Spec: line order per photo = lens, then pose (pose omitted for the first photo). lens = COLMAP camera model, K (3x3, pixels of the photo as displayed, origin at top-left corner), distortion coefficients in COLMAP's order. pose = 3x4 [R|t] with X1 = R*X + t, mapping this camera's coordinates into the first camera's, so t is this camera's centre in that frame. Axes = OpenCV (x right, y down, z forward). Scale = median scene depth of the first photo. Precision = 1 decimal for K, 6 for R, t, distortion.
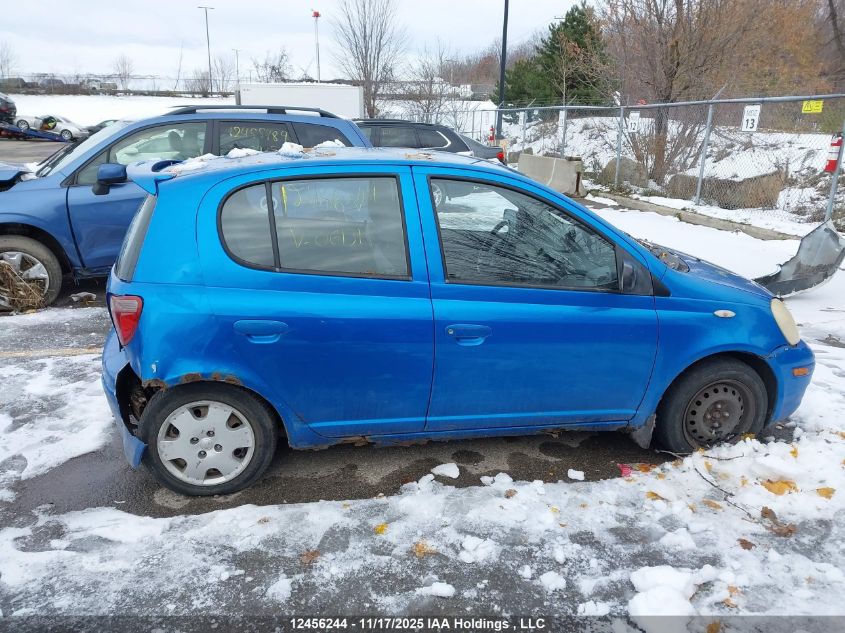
lens RADIAL K [[687.1, 0, 499.5], [0, 687.1, 315.8], [0, 0, 1]] dist [0.001664, 0.002252]
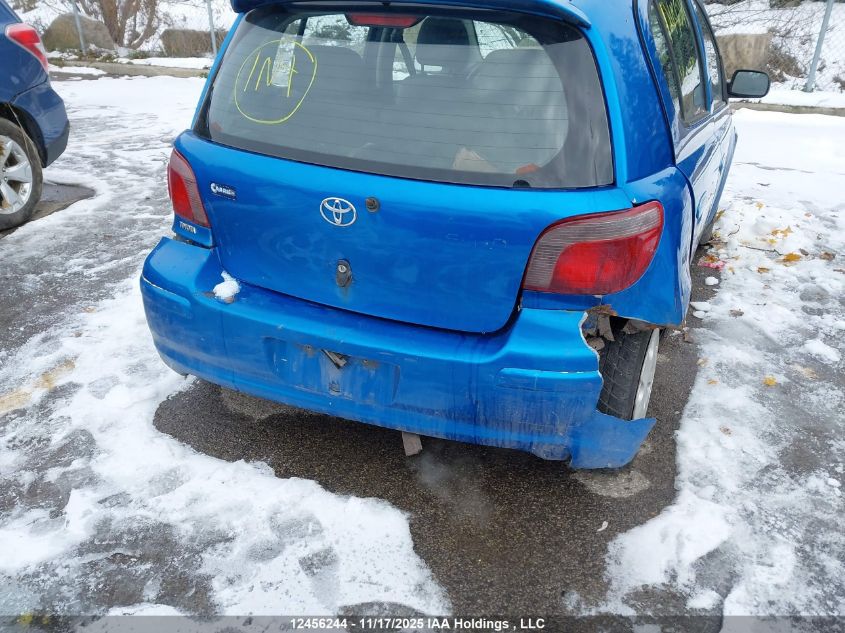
lens RADIAL K [[631.9, 0, 422.3], [0, 631.9, 324.5], [0, 0, 1]] dist [0.011823, -0.004051]
pose [[0.628289, -0.381787, 0.677859, -0.820339], [0.221448, 0.923026, 0.314617, -0.120026], [-0.745797, -0.047559, 0.664473, 0.591359]]
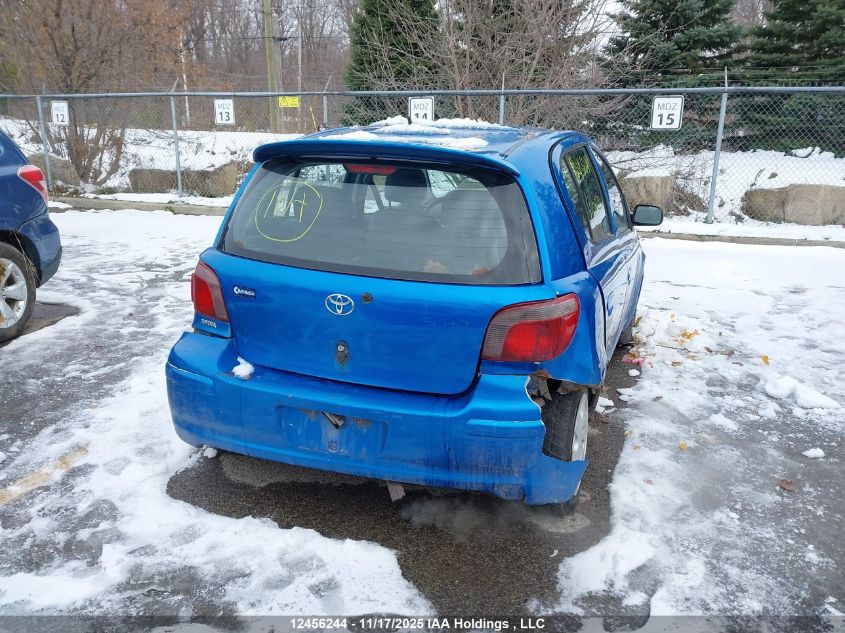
lens RADIAL K [[640.5, 0, 422.5], [0, 640.5, 316.5], [0, 0, 1]] dist [0.016161, 0.005921]
pose [[0.558708, -0.240002, 0.793879, -0.966278], [0.223362, 0.965389, 0.134657, -0.118426], [-0.798720, 0.102089, 0.592979, 0.517435]]
